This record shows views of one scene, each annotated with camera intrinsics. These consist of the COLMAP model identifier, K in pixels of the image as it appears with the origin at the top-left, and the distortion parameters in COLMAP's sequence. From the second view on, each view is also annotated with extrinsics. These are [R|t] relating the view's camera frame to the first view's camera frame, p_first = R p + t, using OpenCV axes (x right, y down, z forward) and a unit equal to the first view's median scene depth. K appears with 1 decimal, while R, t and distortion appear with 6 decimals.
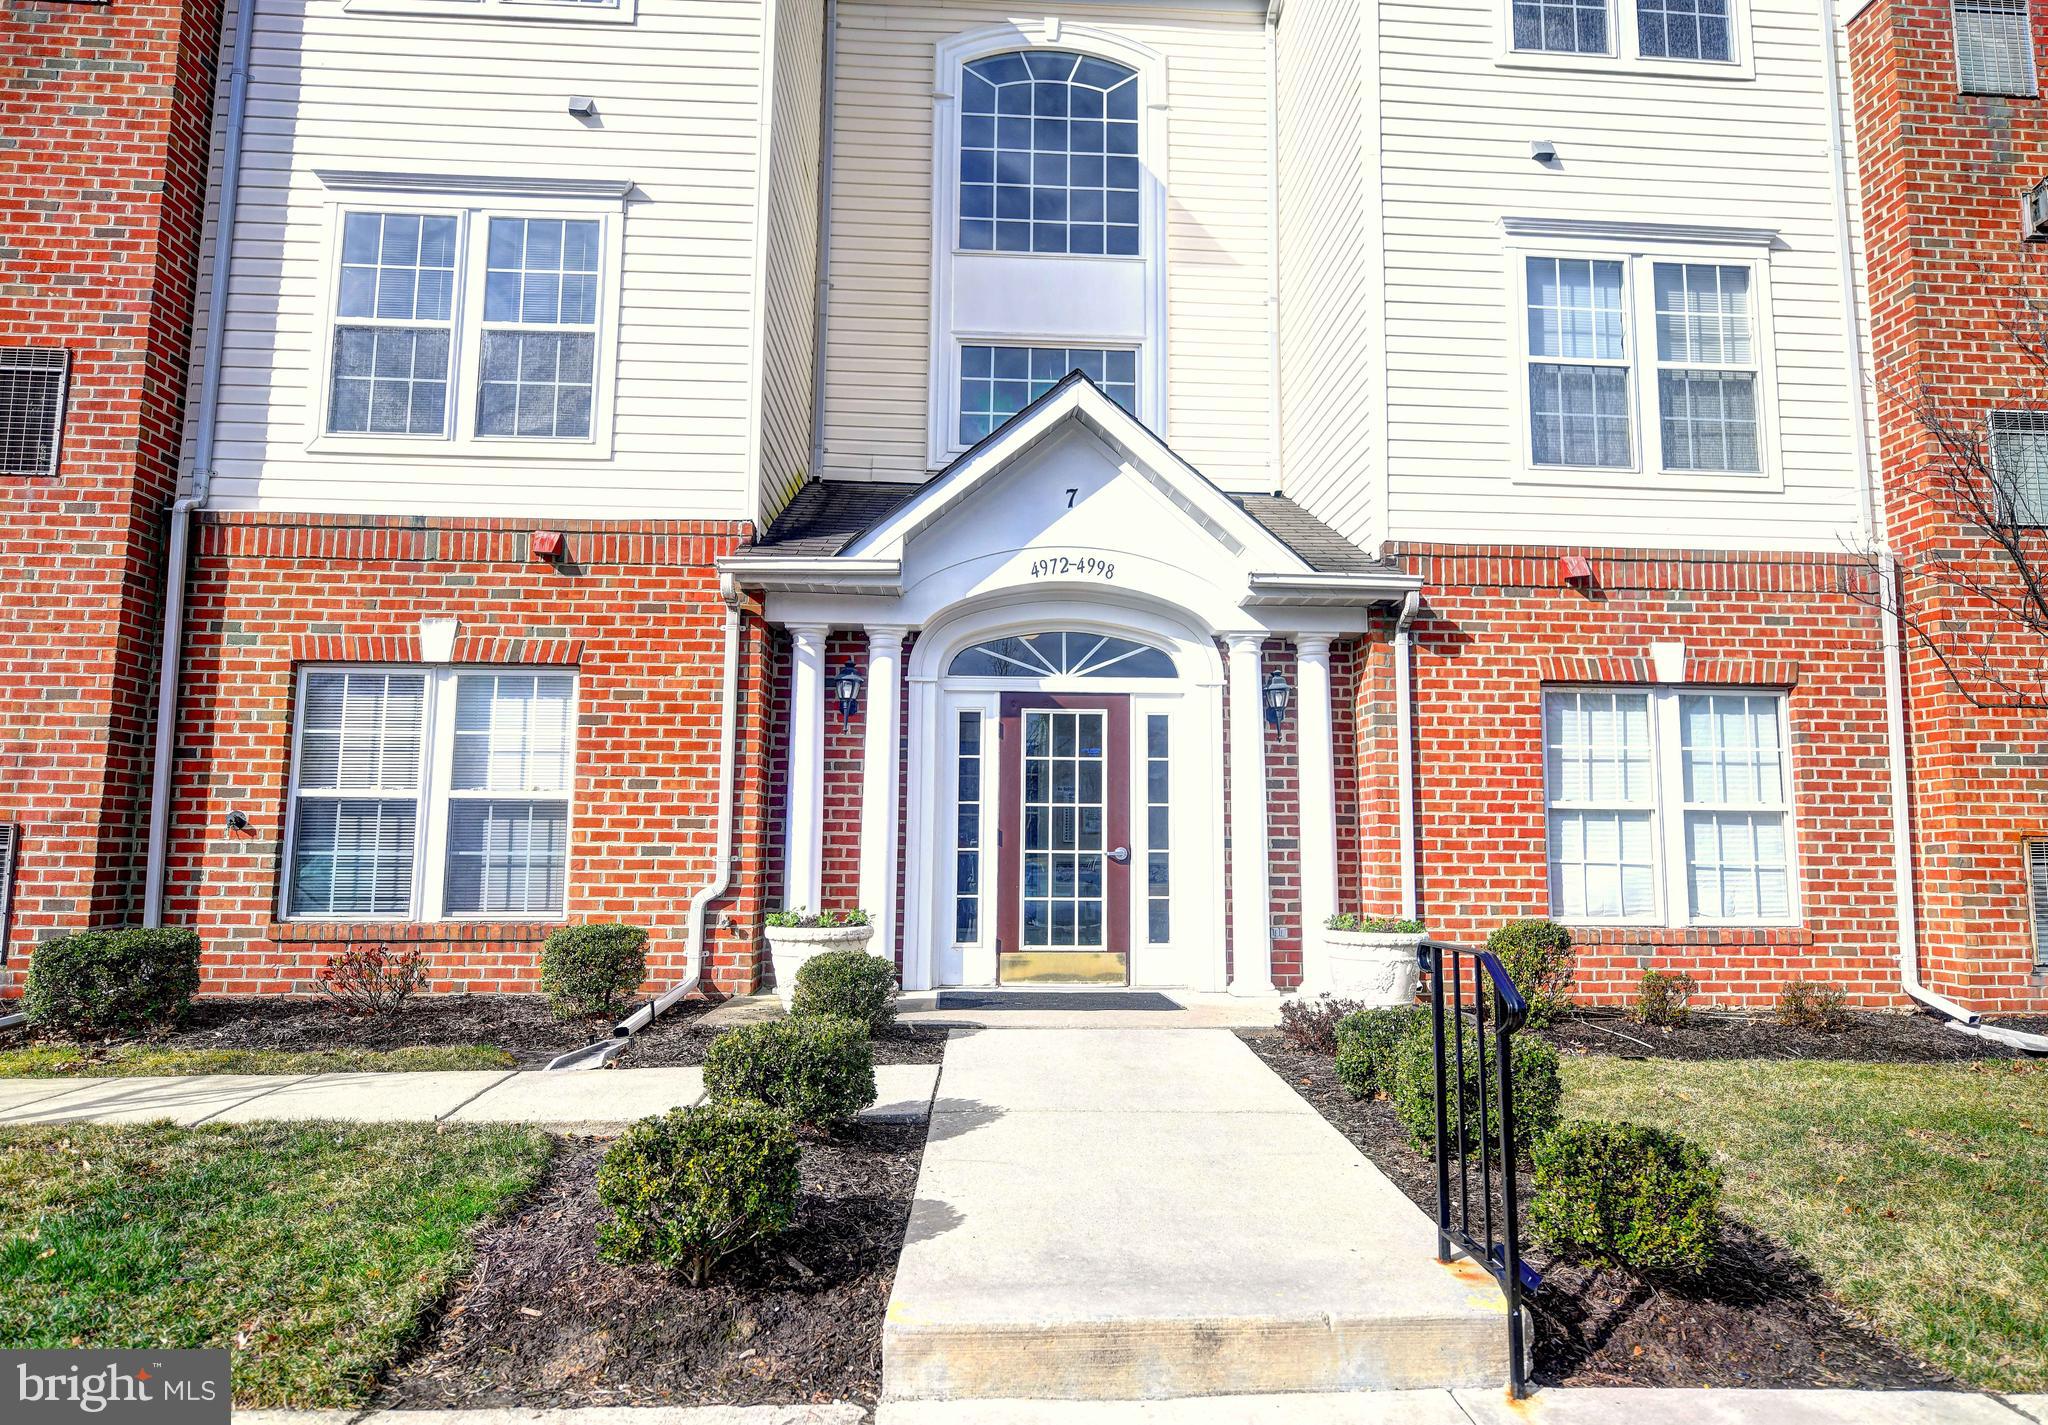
lens RADIAL K [[1234.4, 0, 1028.9], [0, 1234.4, 721.6], [0, 0, 1]] dist [-0.007307, 0.000025]
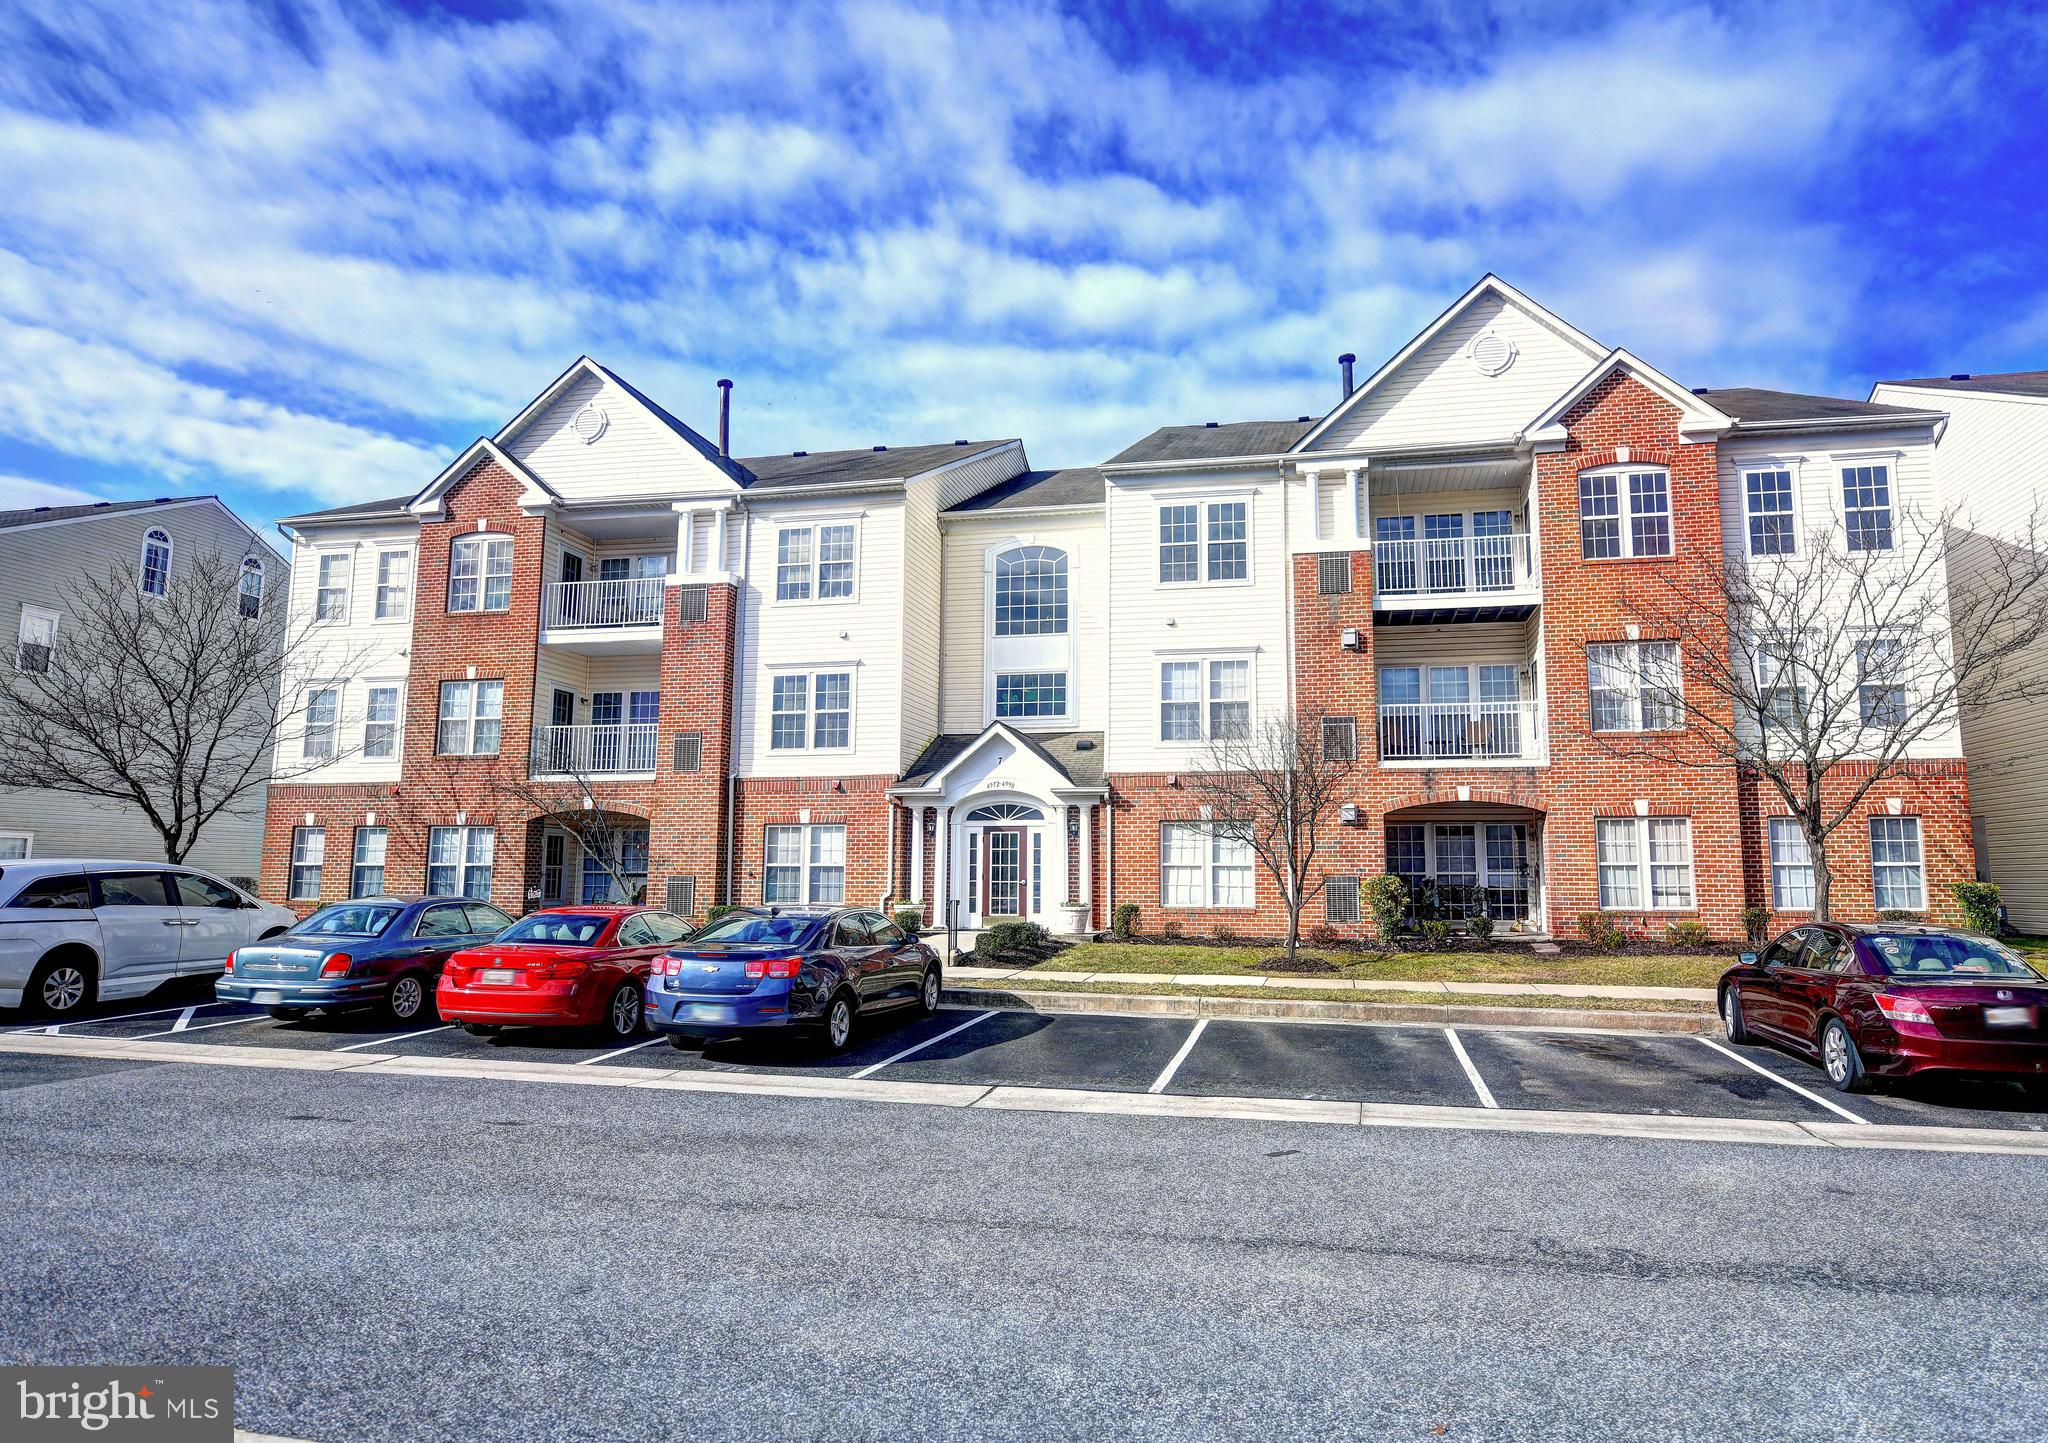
lens RADIAL K [[1188.0, 0, 1030.2], [0, 1188.0, 718.4], [0, 0, 1]] dist [-0.002361, -0.000020]
pose [[0.959525, -0.042677, -0.278371, 0.888880], [0.036716, 0.998972, -0.026594, -0.203147], [0.279219, 0.015297, 0.960106, -1.683785]]
